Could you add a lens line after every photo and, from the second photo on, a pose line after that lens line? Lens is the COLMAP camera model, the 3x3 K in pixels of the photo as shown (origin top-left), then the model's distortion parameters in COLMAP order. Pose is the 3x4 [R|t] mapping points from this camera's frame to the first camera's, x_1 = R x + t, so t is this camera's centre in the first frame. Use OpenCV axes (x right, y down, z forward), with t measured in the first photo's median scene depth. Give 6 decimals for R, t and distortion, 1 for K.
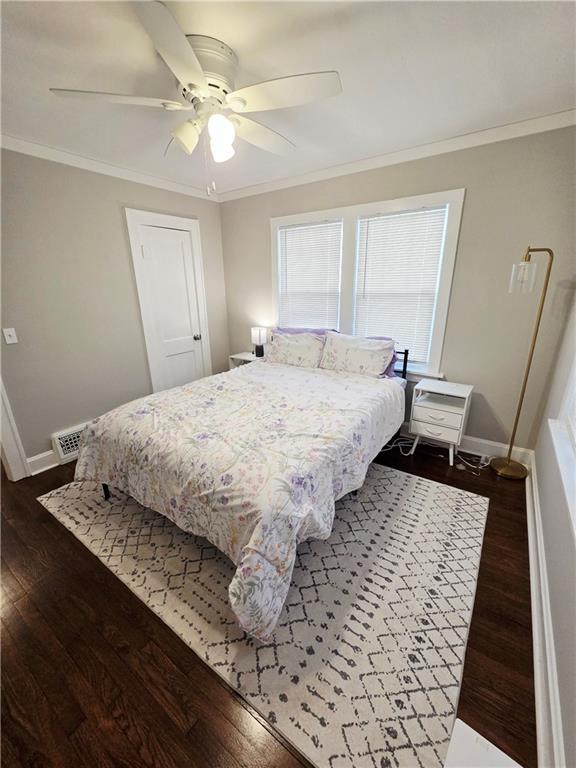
lens RADIAL K [[313.1, 0, 288.2], [0, 313.1, 384.1], [0, 0, 1]] dist [-0.005930, -0.000378]
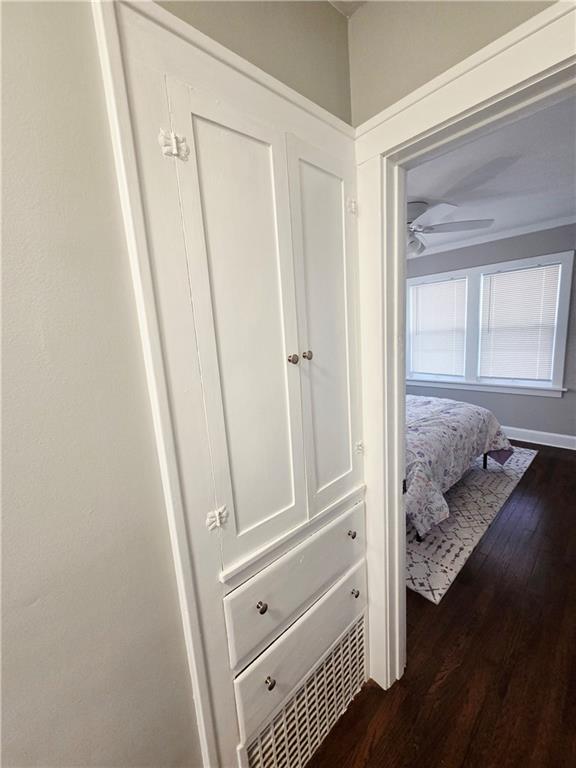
lens RADIAL K [[313.1, 0, 287.3], [0, 313.1, 385.6], [0, 0, 1]] dist [-0.005930, -0.000378]
pose [[0.216004, -0.166153, 0.962151, -1.703732], [0.359280, 0.929802, 0.079908, -0.341720], [-0.907888, 0.328421, 0.260537, 1.082196]]
